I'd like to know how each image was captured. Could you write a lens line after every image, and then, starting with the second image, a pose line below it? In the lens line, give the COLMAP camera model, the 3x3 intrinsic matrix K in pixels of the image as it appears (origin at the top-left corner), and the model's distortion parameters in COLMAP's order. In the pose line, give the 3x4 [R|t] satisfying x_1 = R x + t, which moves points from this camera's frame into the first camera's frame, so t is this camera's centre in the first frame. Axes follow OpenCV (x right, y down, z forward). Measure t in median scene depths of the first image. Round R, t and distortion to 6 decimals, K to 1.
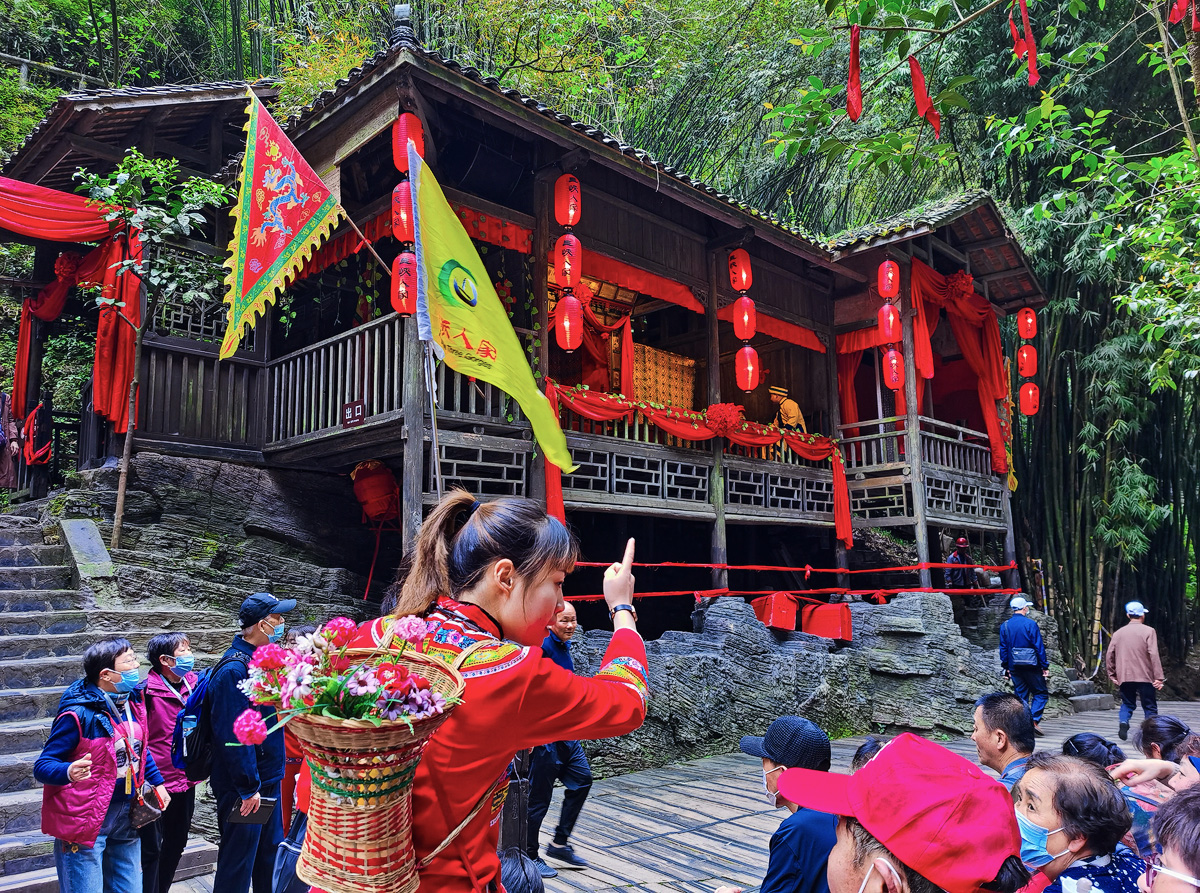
lens RADIAL K [[915.8, 0, 598.2], [0, 915.8, 439.1], [0, 0, 1]] dist [0.060777, -0.072694]
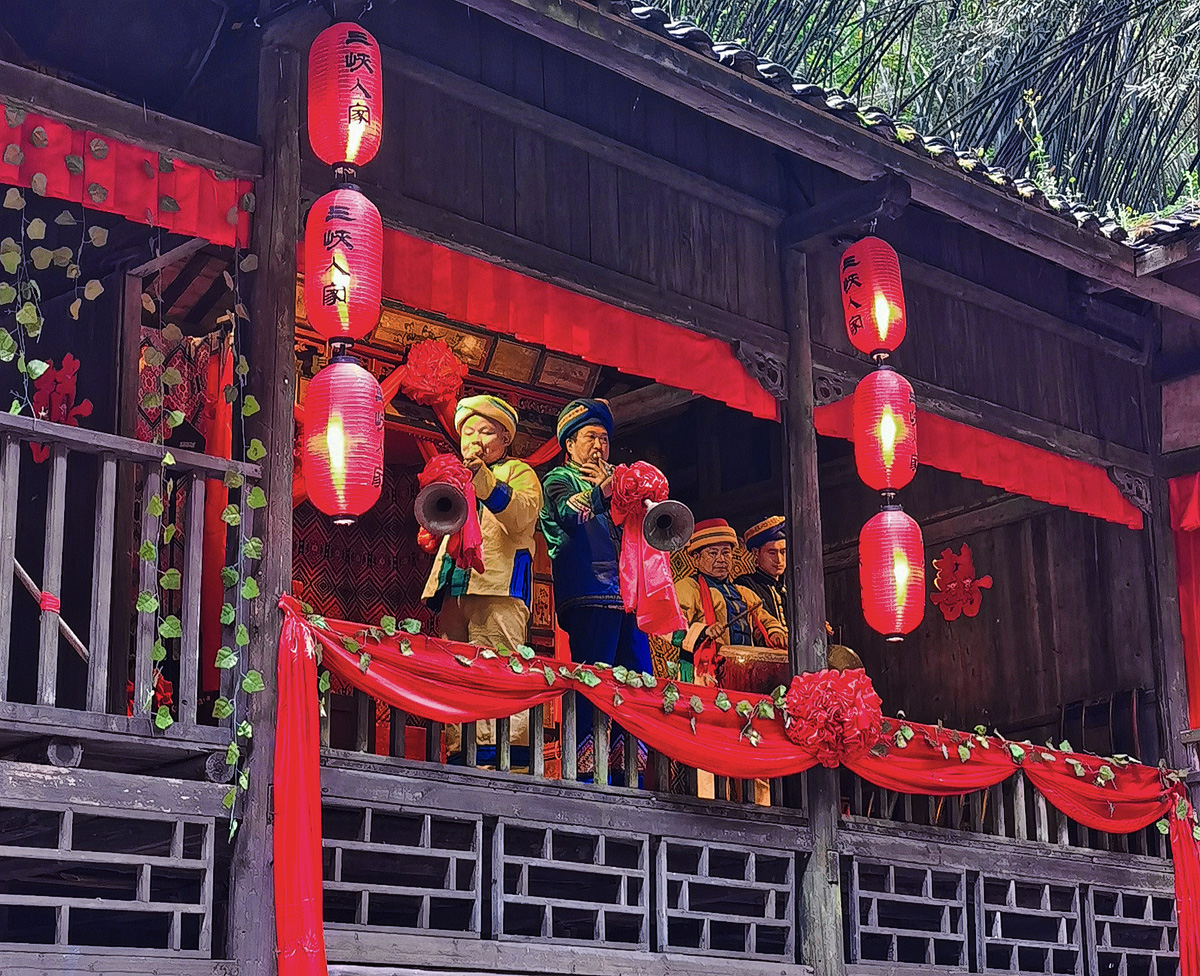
lens RADIAL K [[2314.9, 0, 600.0], [0, 2314.9, 488.0], [0, 0, 1]] dist [0.181551, -1.426189]
pose [[0.999655, -0.013346, -0.022637, 0.068778], [0.010459, 0.992329, -0.123181, 0.000281], [0.024107, 0.122902, 0.992126, 0.113605]]
